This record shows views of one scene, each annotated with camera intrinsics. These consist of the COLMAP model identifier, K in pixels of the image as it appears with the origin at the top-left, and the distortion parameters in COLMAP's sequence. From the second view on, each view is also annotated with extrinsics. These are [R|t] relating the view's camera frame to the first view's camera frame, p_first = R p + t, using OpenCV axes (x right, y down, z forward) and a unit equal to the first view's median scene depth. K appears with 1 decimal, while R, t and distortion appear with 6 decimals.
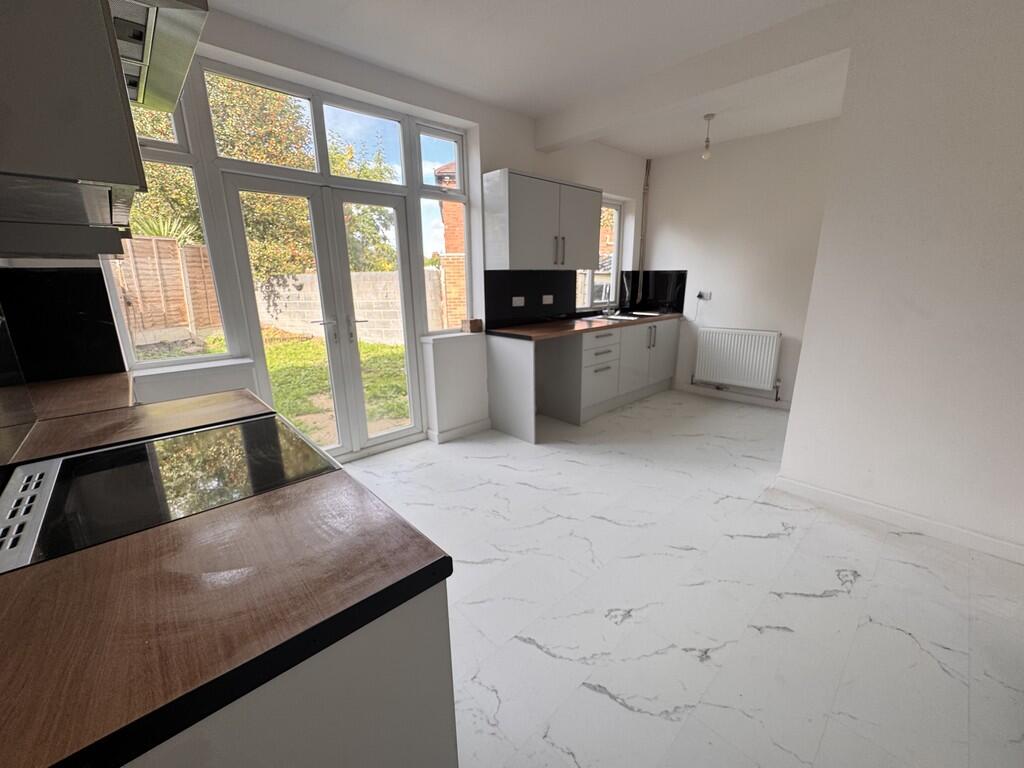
lens RADIAL K [[413.6, 0, 512.9], [0, 413.6, 381.1], [0, 0, 1]] dist [-0.002268, -0.000197]
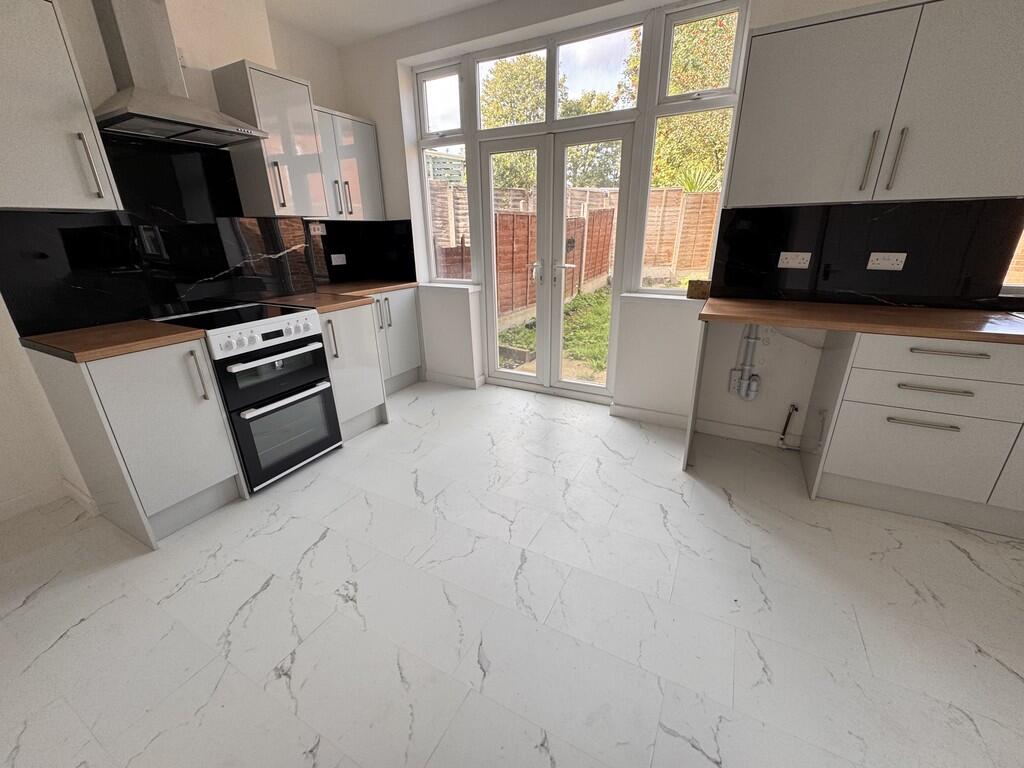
lens RADIAL K [[405.7, 0, 512.0], [0, 405.7, 384.0], [0, 0, 1]] dist [0.000249, -0.000196]
pose [[0.326277, 0.335527, -0.883722, 0.563204], [-0.212310, 0.937011, 0.277372, -0.122466], [0.921123, 0.097123, 0.376961, 0.507238]]
